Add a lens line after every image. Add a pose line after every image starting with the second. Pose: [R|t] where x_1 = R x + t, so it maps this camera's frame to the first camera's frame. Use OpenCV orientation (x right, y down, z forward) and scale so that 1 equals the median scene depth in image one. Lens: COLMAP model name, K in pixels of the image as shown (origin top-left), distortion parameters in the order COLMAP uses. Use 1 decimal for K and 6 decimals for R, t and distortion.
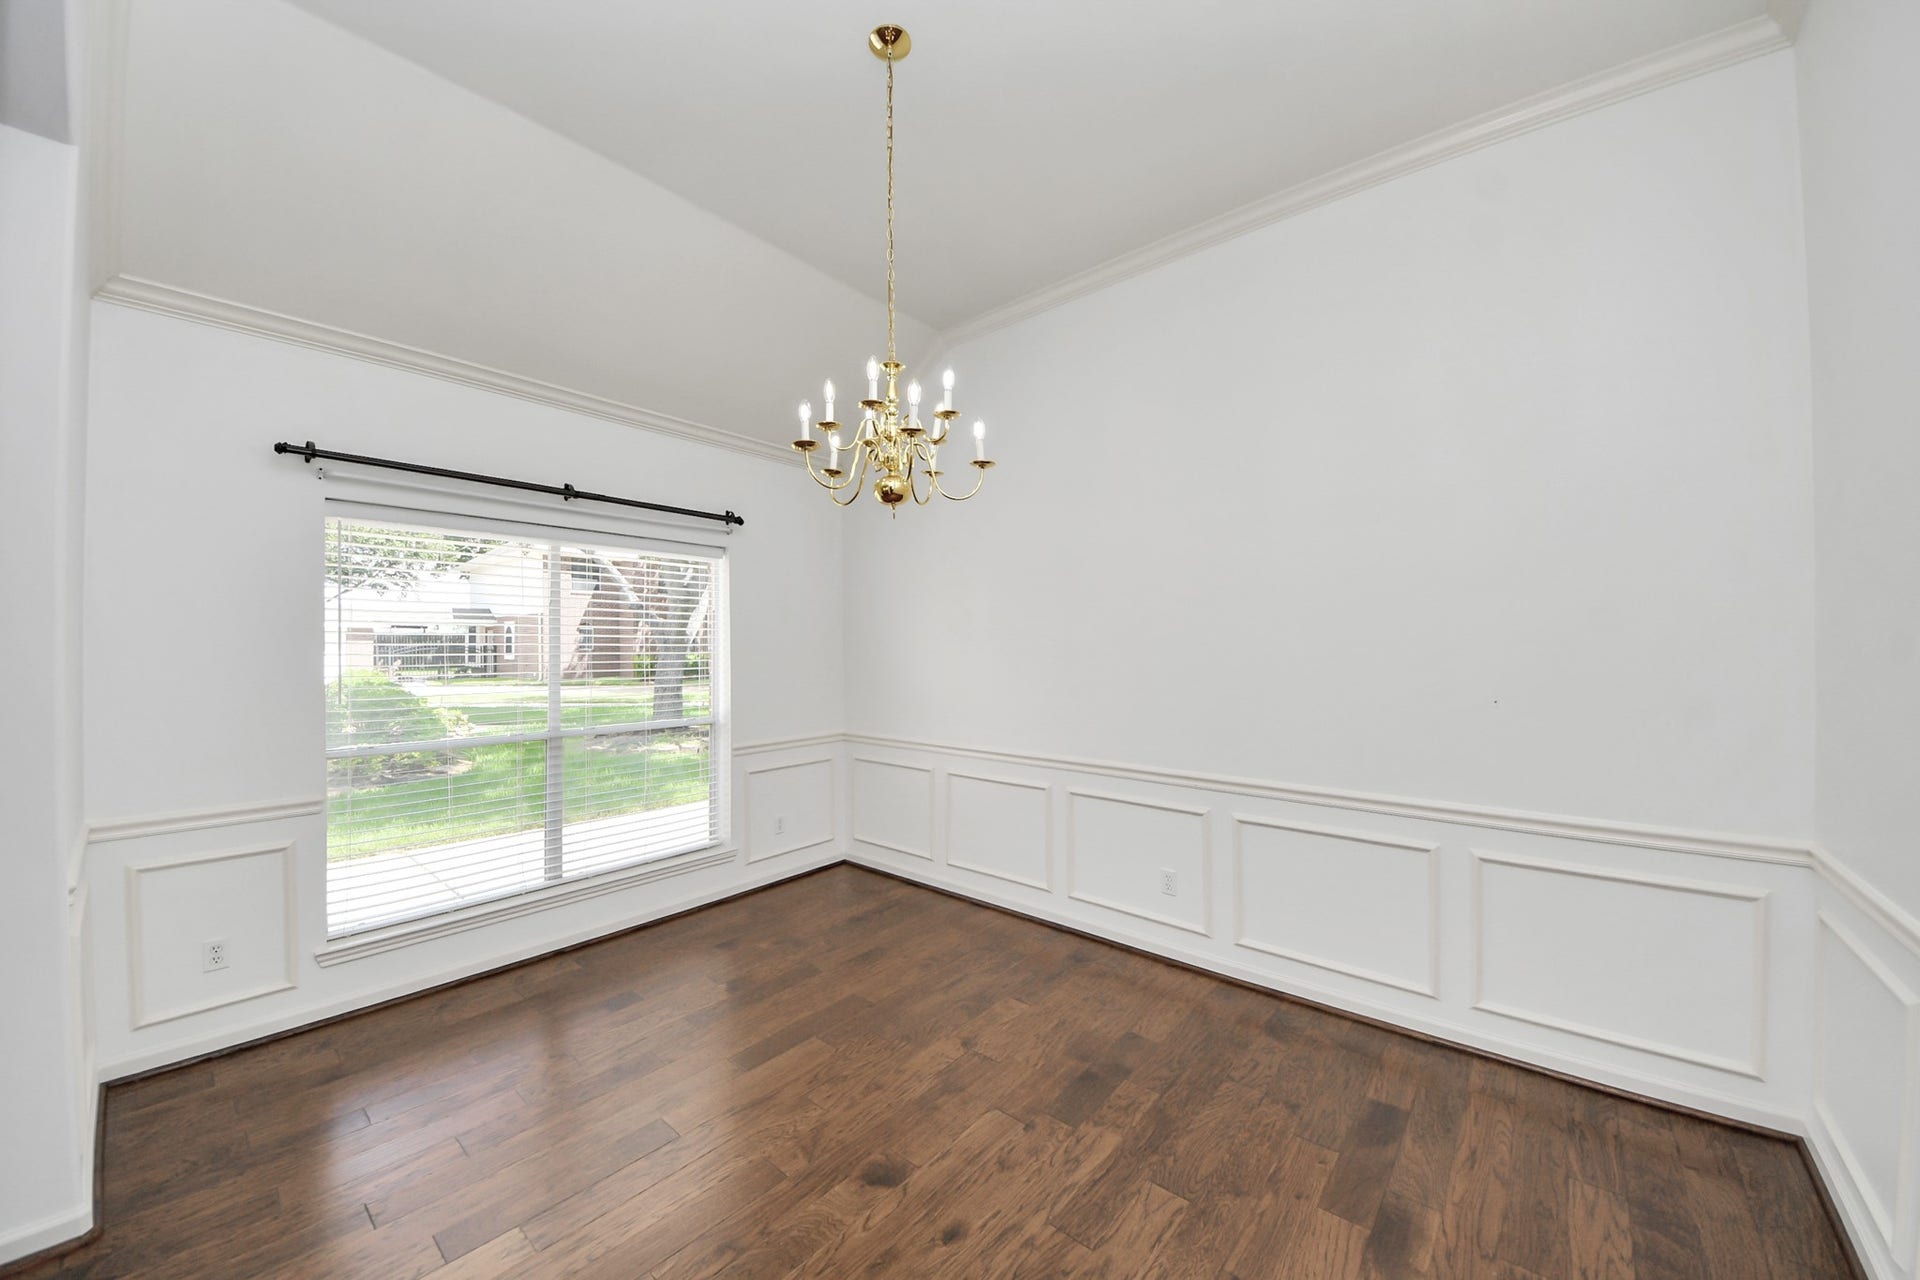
lens RADIAL K [[699.3, 0, 960.0], [0, 699.3, 640.0], [0, 0, 1]] dist [0.025957, -0.016051]
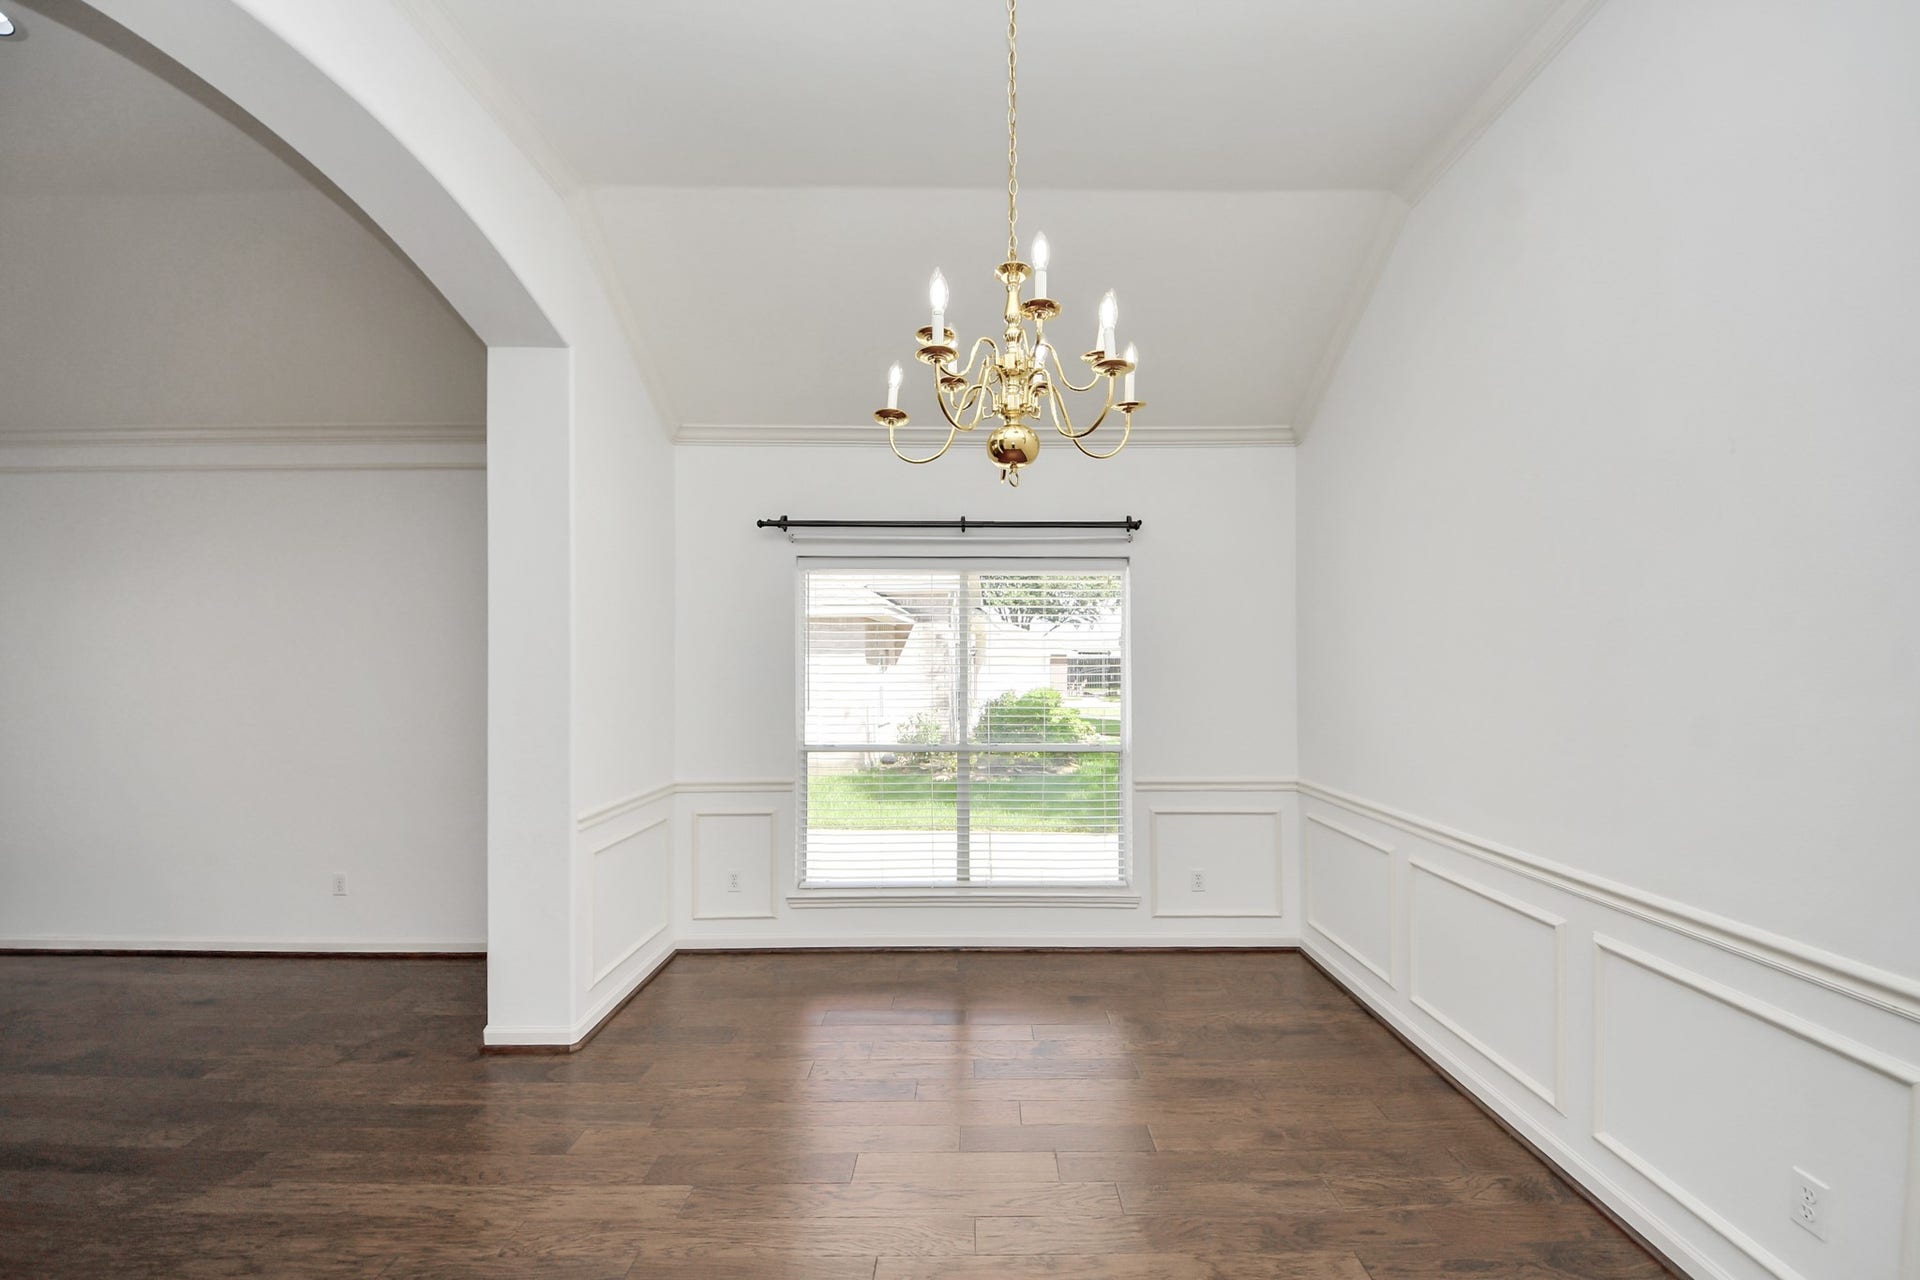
lens RADIAL K [[700.4, 0, 965.8], [0, 700.4, 675.8], [0, 0, 1]] dist [0.045680, -0.016220]
pose [[0.648327, 0.008653, -0.761313, 0.218243], [0.006300, 0.999840, 0.016729, 0.002472], [0.761336, -0.015642, 0.648169, 0.260668]]
